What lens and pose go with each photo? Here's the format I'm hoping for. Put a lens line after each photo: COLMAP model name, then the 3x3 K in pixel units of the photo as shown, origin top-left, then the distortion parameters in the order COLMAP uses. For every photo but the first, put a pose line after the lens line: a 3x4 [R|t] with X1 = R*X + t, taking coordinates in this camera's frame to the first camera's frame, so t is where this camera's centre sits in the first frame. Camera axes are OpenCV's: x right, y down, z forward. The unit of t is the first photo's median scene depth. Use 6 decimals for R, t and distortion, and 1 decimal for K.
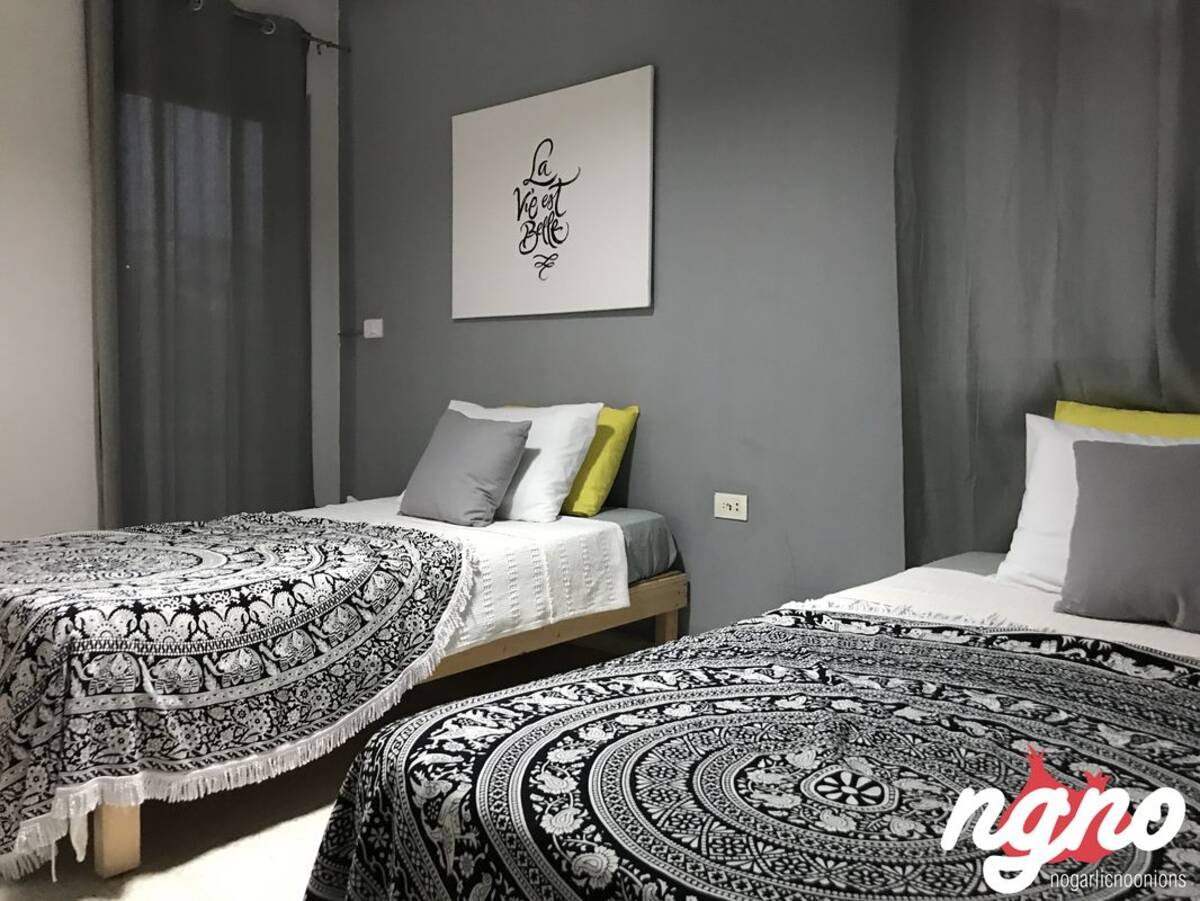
lens RADIAL K [[982.9, 0, 591.3], [0, 982.9, 433.5], [0, 0, 1]] dist [0.033554, -0.065385]
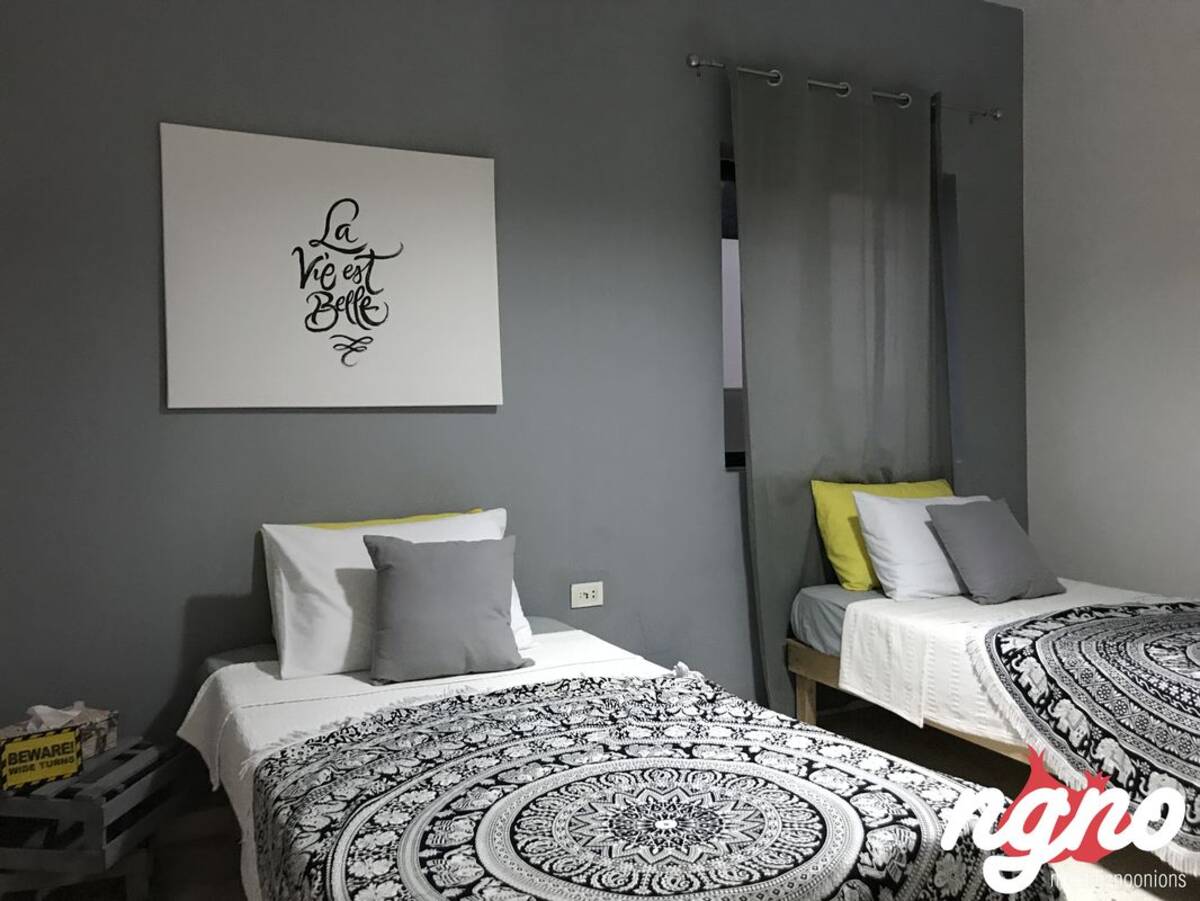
lens RADIAL K [[982.9, 0, 591.3], [0, 982.9, 433.5], [0, 0, 1]] dist [0.033554, -0.065385]
pose [[0.403520, -0.017854, 0.914797, -0.724700], [0.066505, 0.997737, -0.009862, -0.078241], [-0.912551, 0.064818, 0.403795, 0.485943]]
